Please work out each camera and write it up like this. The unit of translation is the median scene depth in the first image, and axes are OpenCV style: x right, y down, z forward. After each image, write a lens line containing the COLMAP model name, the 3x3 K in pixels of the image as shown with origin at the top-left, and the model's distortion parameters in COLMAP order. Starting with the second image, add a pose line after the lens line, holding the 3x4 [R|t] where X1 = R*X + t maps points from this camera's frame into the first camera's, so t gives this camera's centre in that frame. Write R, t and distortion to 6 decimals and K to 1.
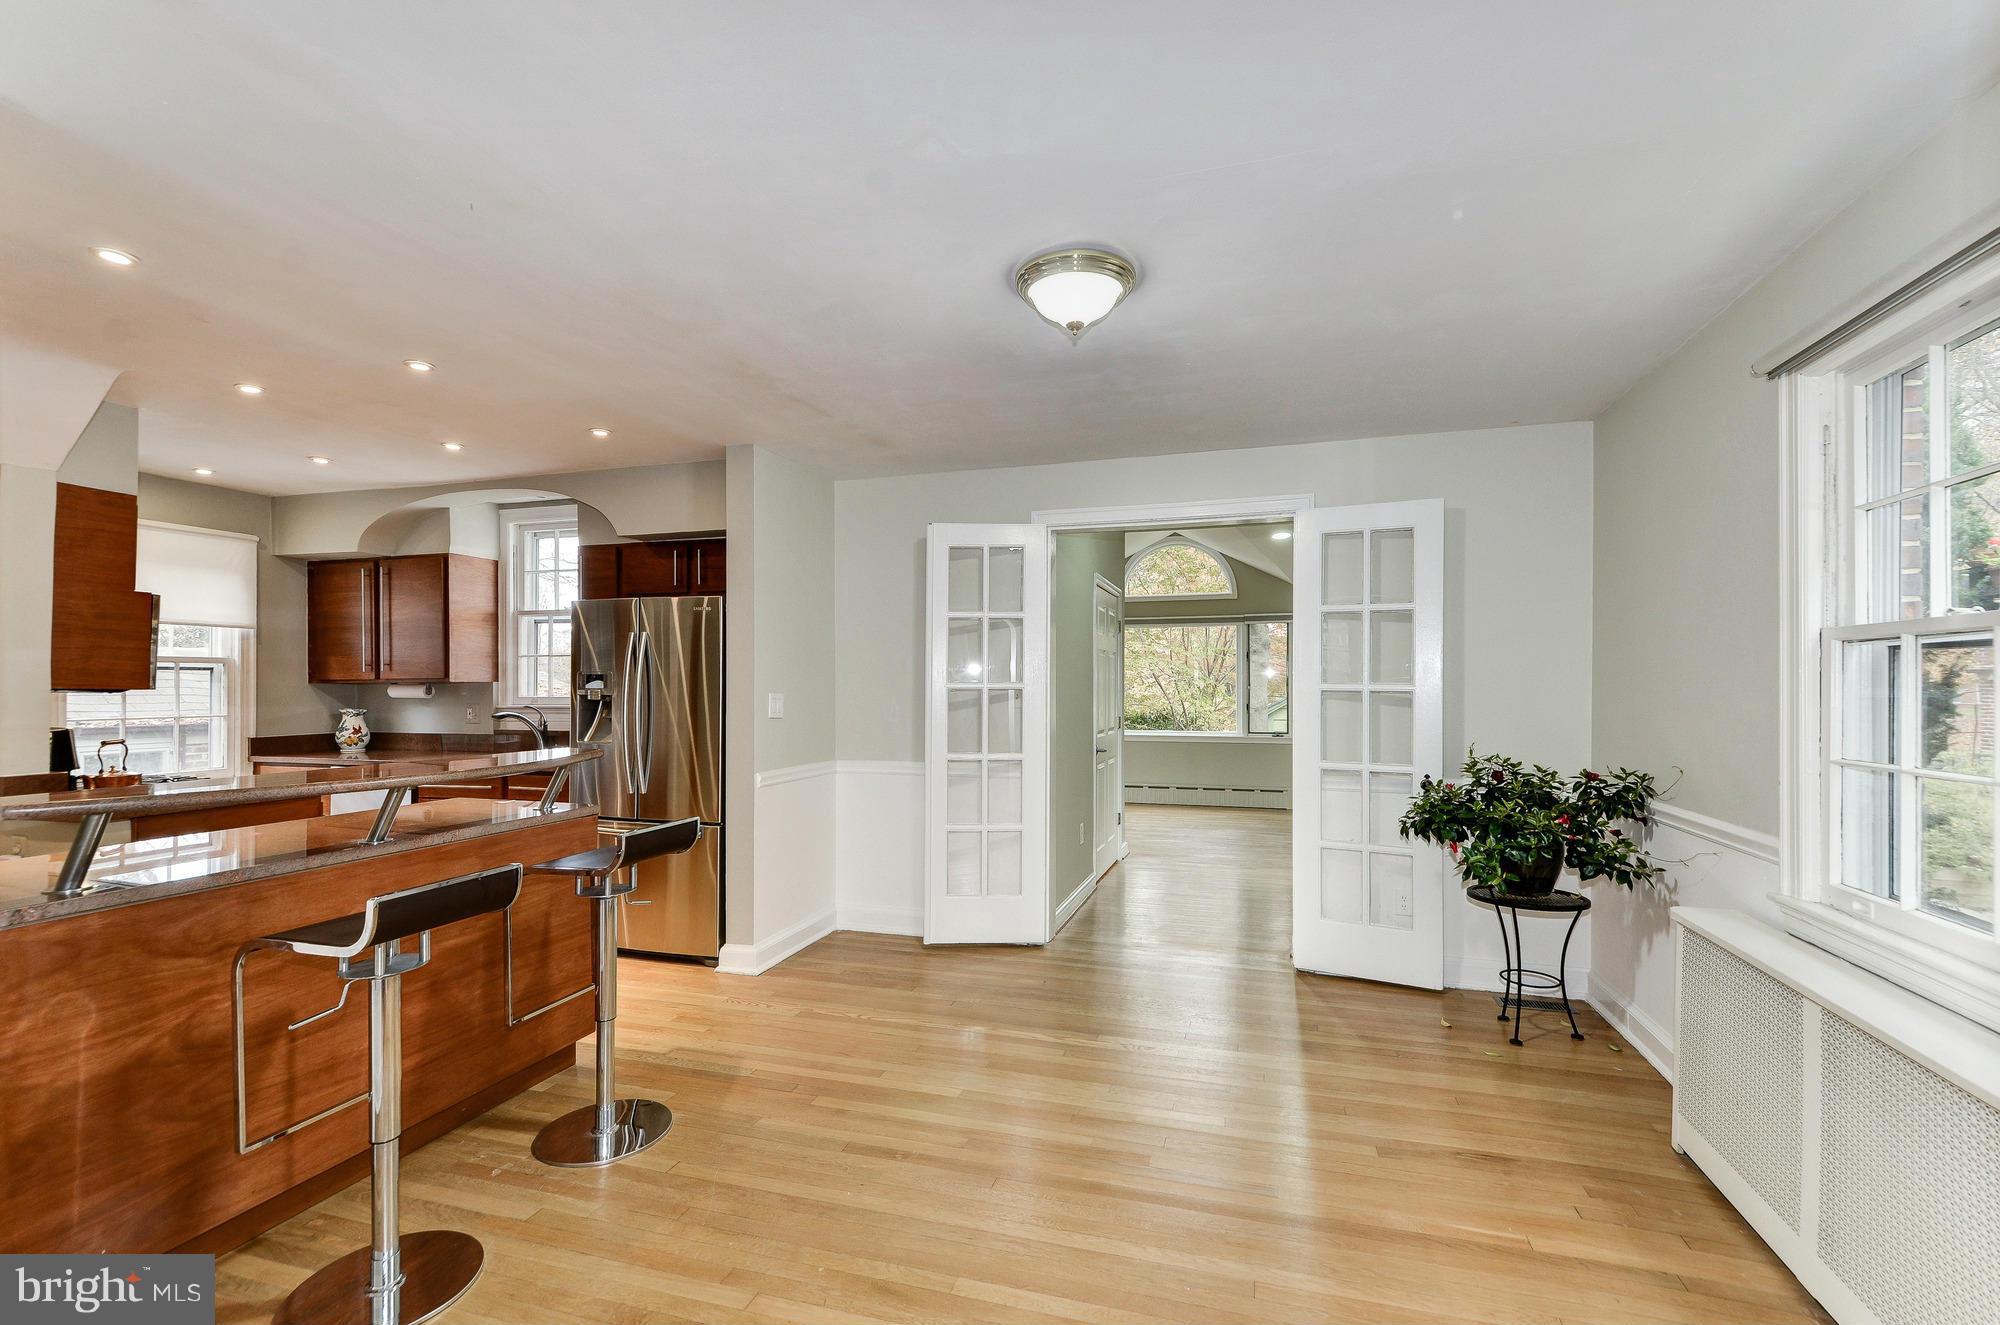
lens RADIAL K [[866.6, 0, 1013.9], [0, 866.6, 681.3], [0, 0, 1]] dist [0.016196, -0.004761]
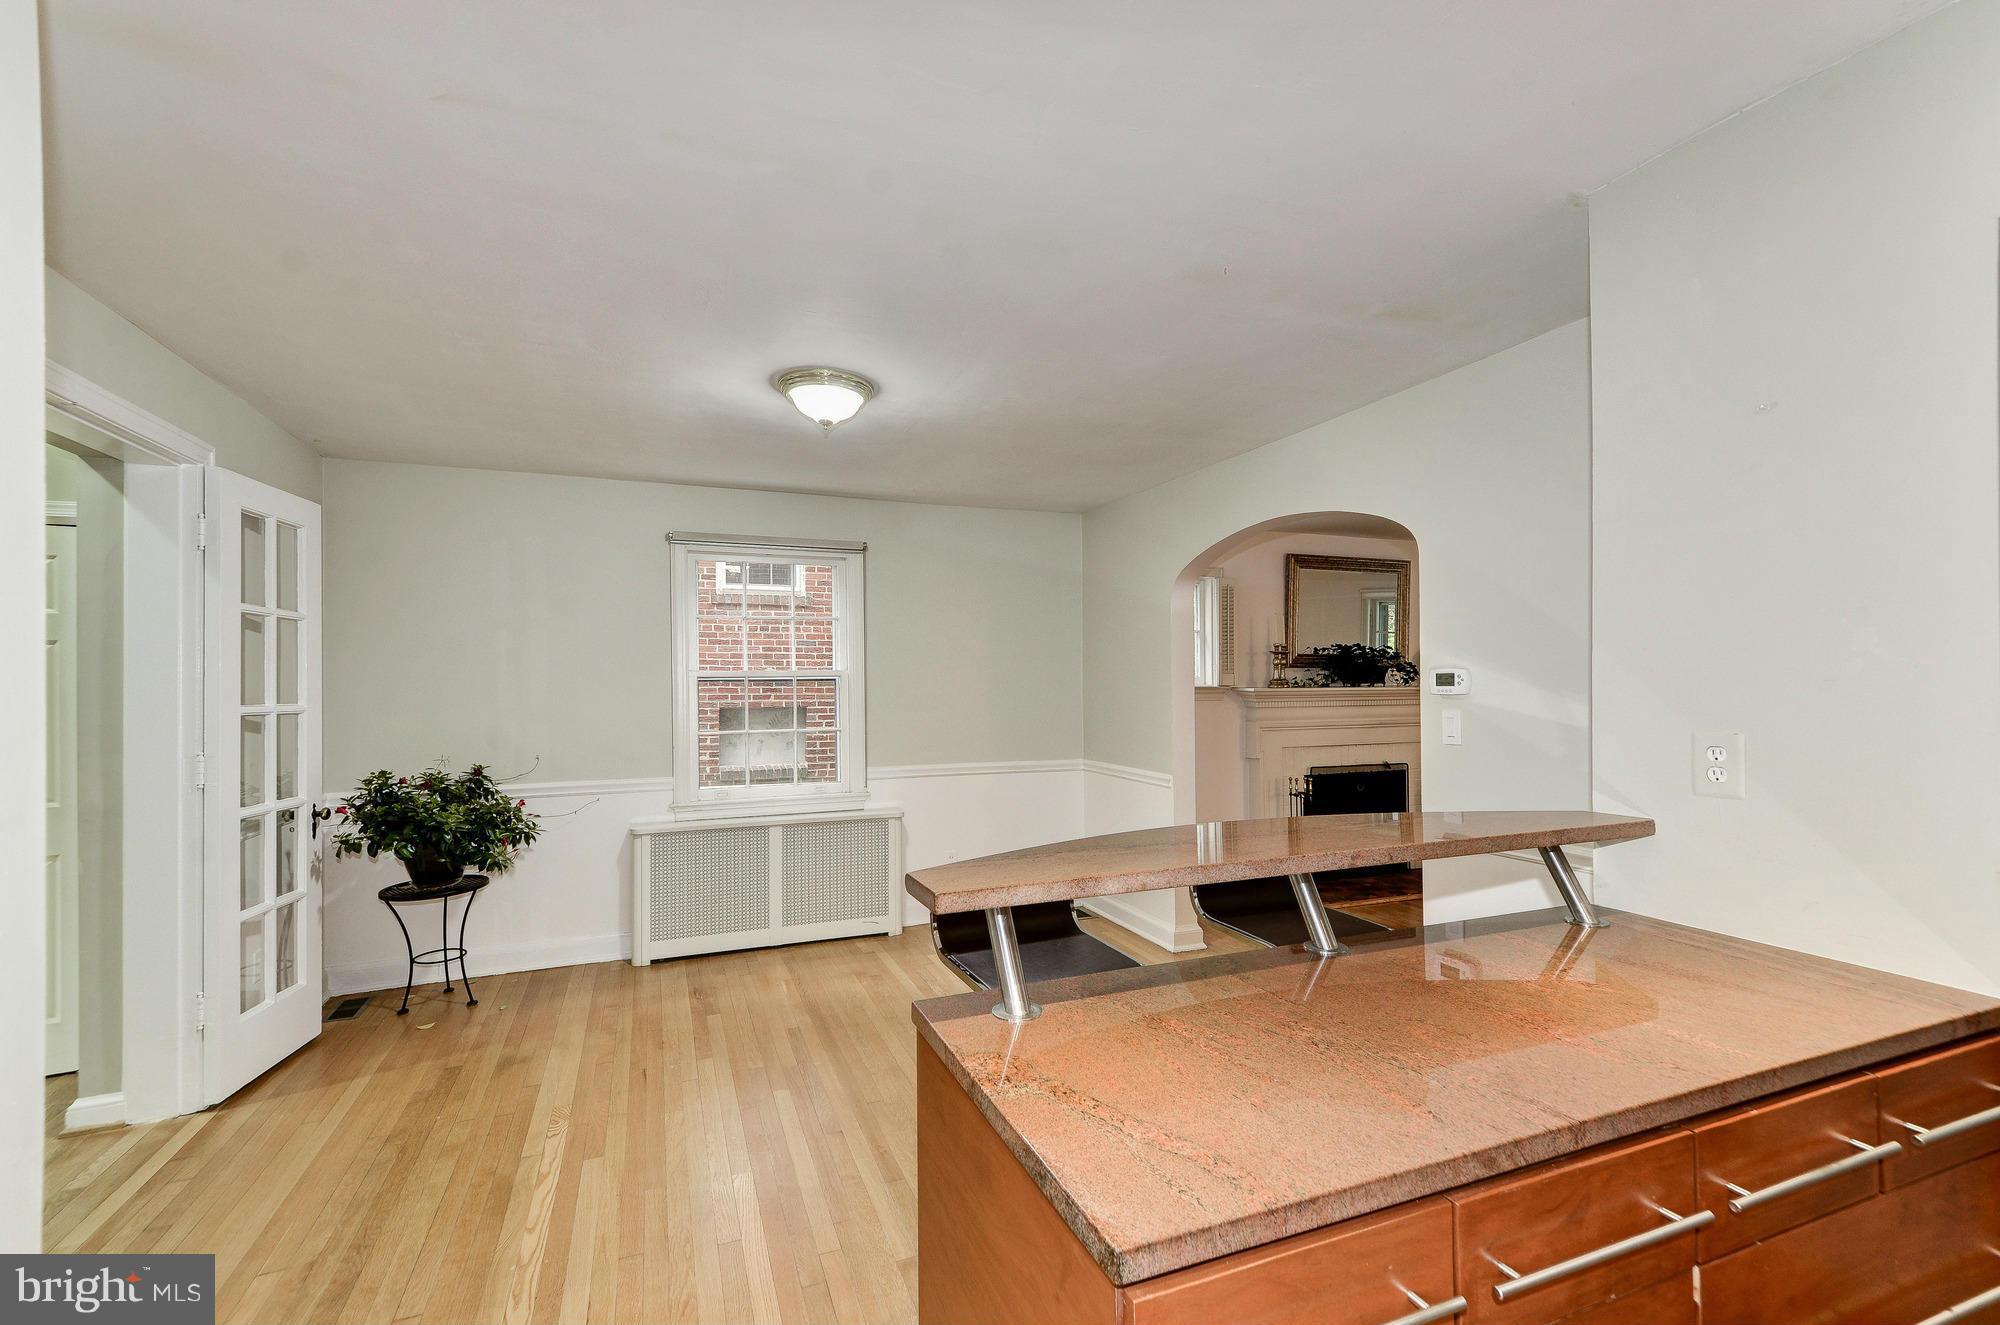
lens RADIAL K [[866.6, 0, 1007.0], [0, 866.6, 683.2], [0, 0, 1]] dist [0.016196, -0.004761]
pose [[-0.626194, 0.003844, 0.779658, -0.565676], [0.005046, 0.999987, -0.000878, -0.010997], [-0.779651, 0.003385, -0.626205, 0.824630]]
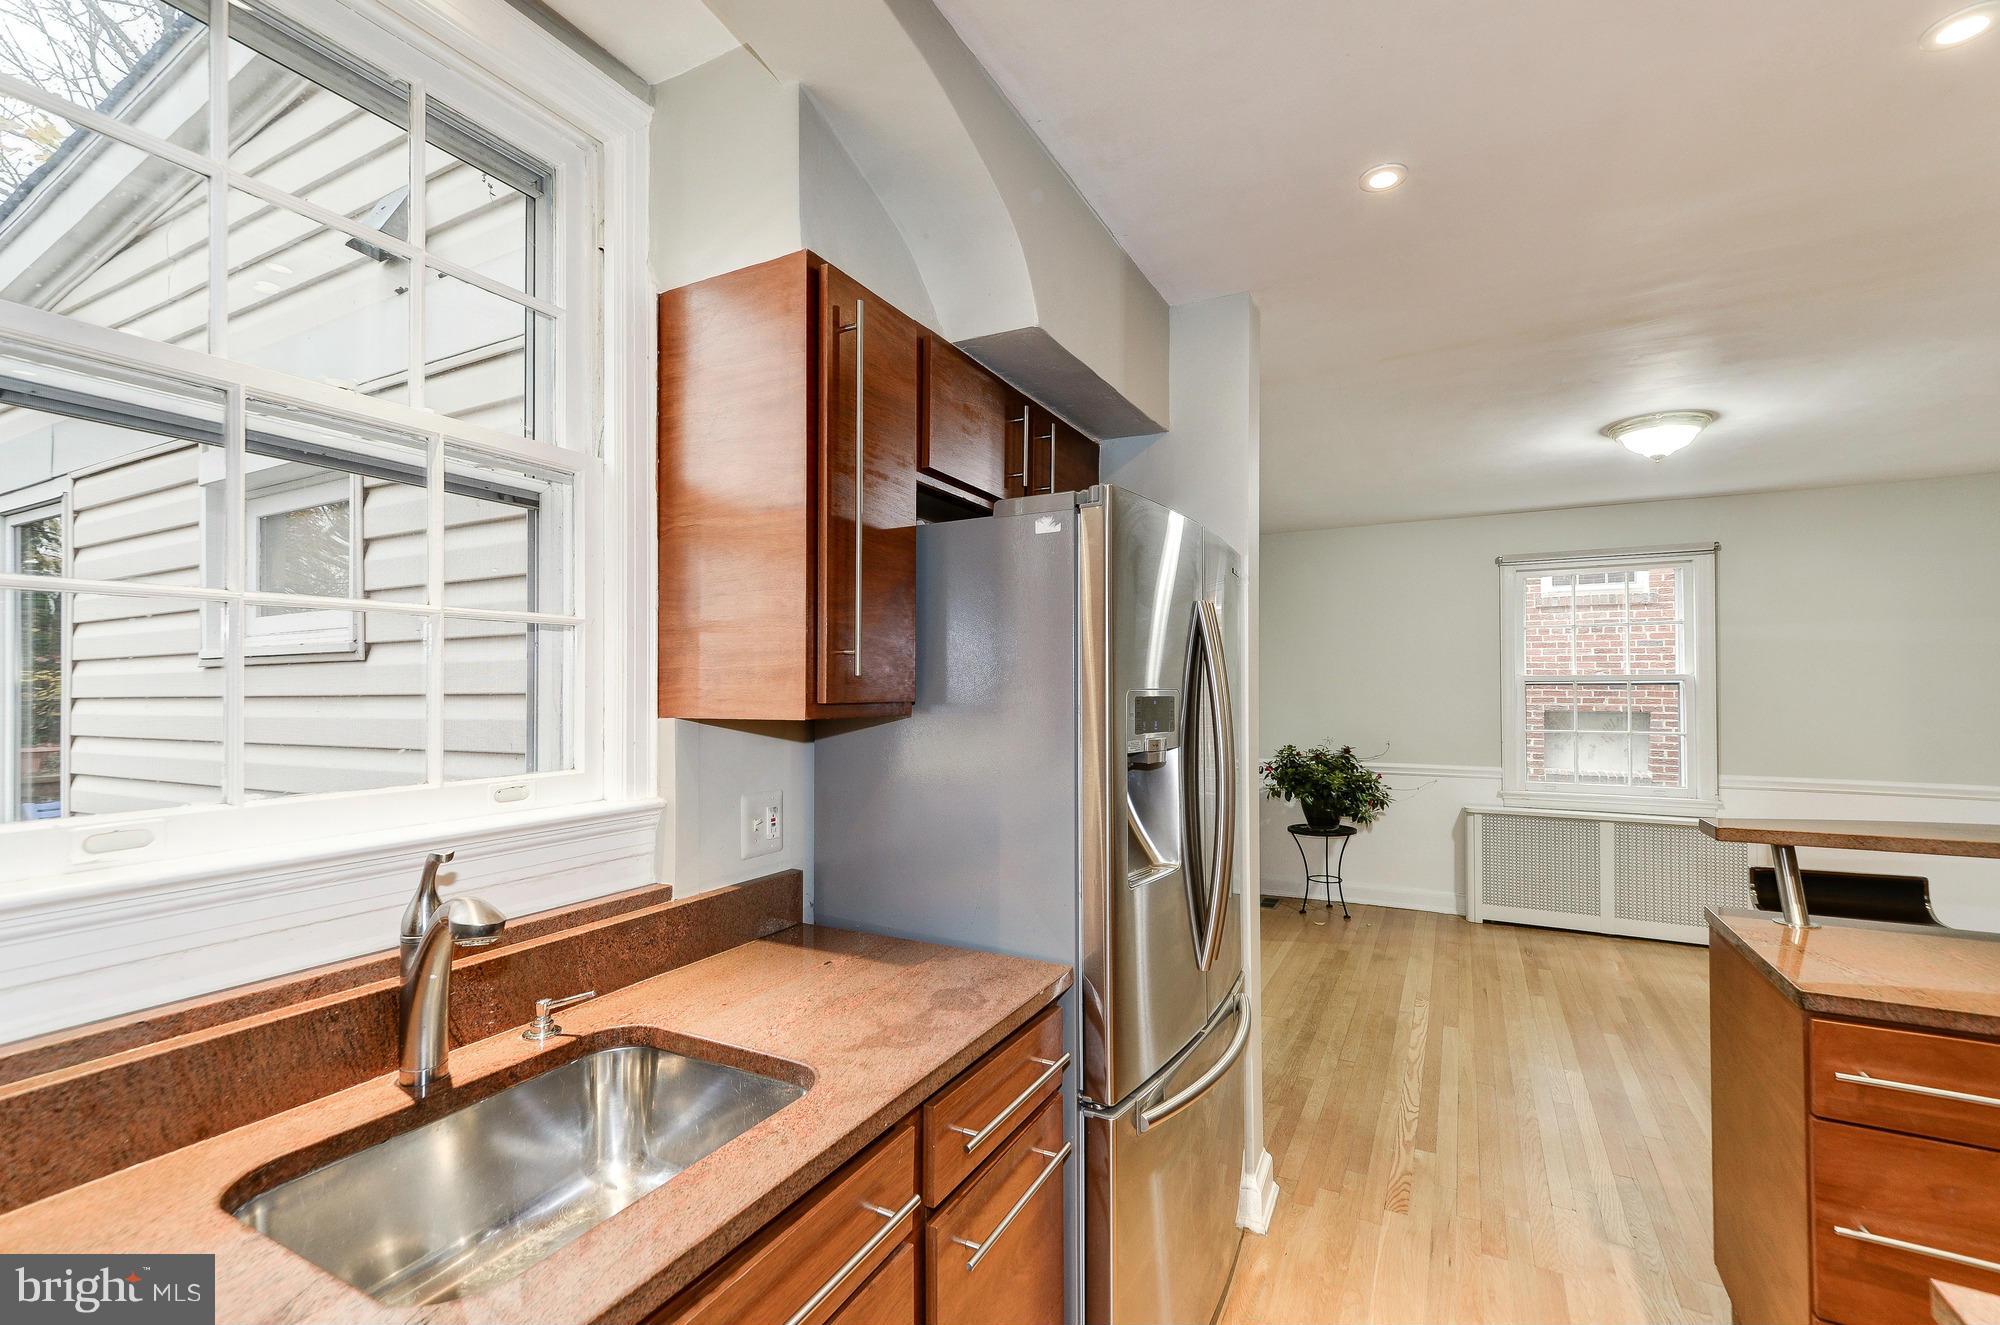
lens RADIAL K [[866.6, 0, 1001.6], [0, 866.6, 676.7], [0, 0, 1]] dist [0.016196, -0.004761]
pose [[0.195353, 0.011281, 0.980668, -0.811903], [-0.003075, 0.999936, -0.010890, -0.012137], [-0.980728, -0.000889, 0.195376, 0.924801]]
